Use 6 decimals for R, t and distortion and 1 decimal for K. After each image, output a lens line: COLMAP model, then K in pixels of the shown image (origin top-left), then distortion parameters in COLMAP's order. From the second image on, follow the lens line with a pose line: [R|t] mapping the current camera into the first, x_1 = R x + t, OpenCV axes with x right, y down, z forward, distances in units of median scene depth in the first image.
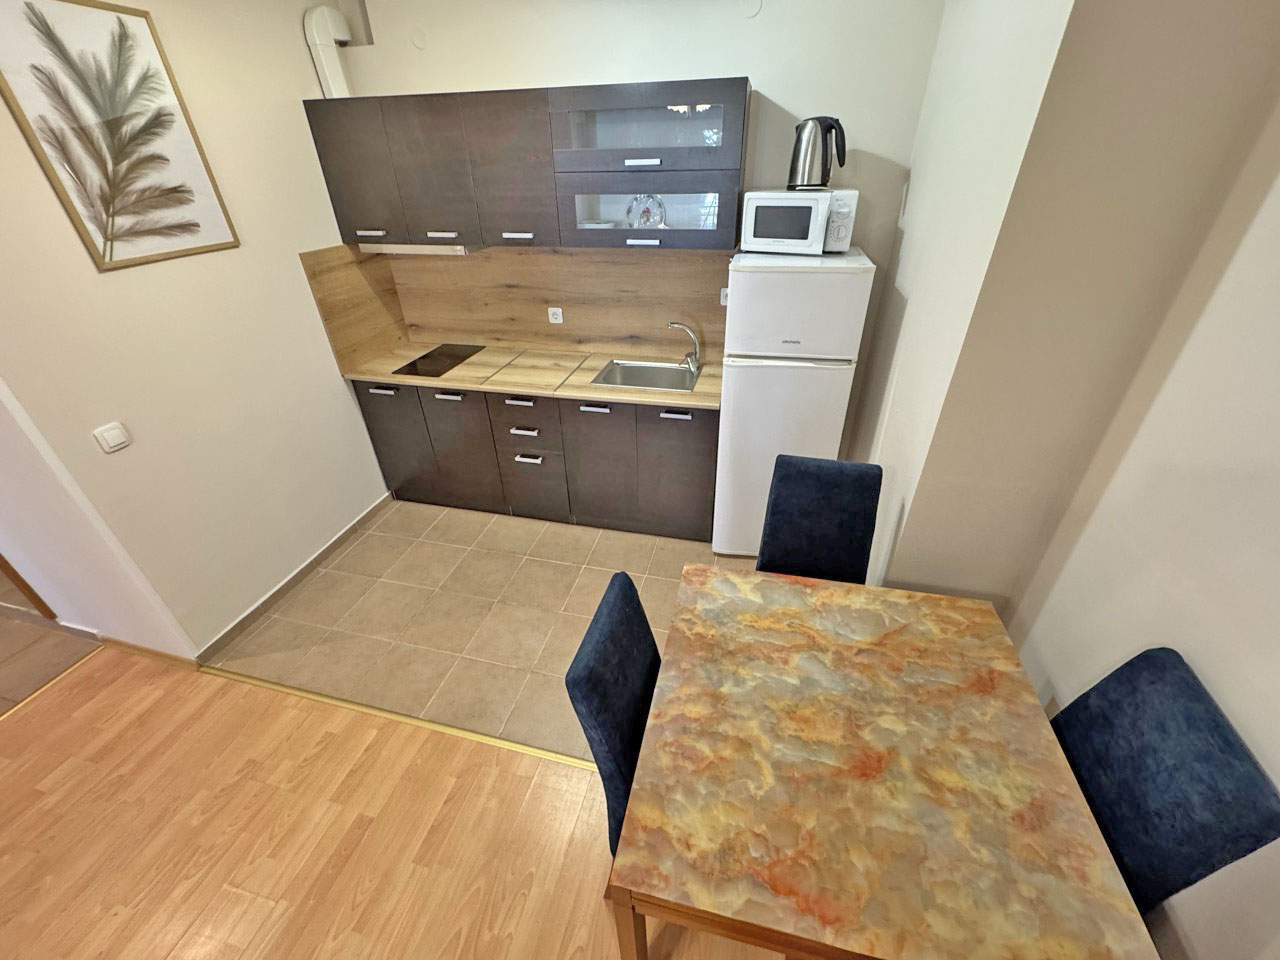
lens RADIAL K [[507.3, 0, 642.4], [0, 507.3, 476.2], [0, 0, 1]] dist [-0.000356, -0.000104]
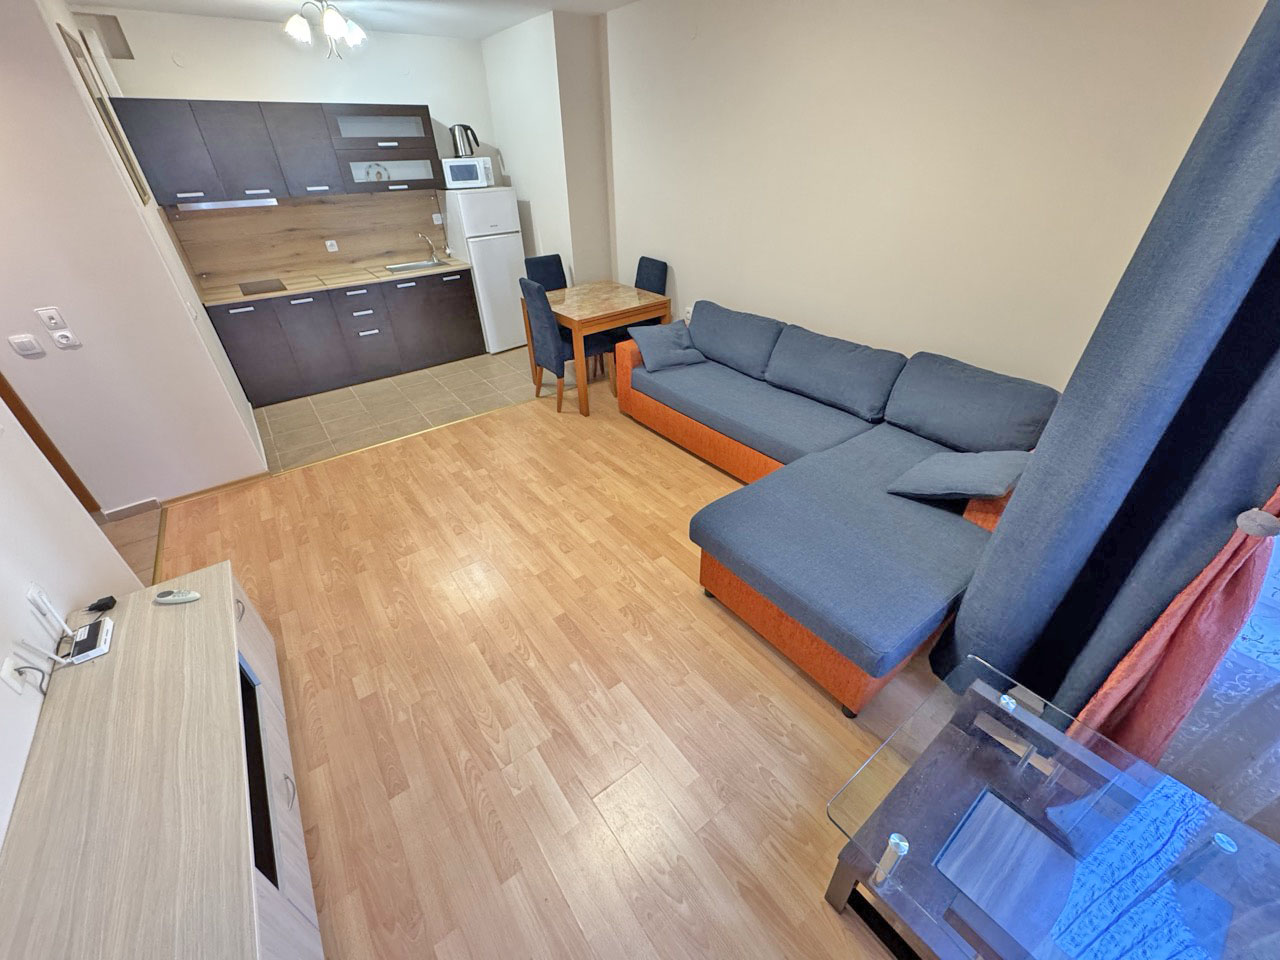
lens RADIAL K [[510.5, 0, 640.0], [0, 510.5, 480.0], [0, 0, 1]] dist [-0.000516, -0.000280]
pose [[0.633255, -0.419391, 0.650461, -1.115237], [0.417297, 0.892840, 0.169409, 0.560801], [-0.651807, 0.164157, 0.740406, -0.805474]]
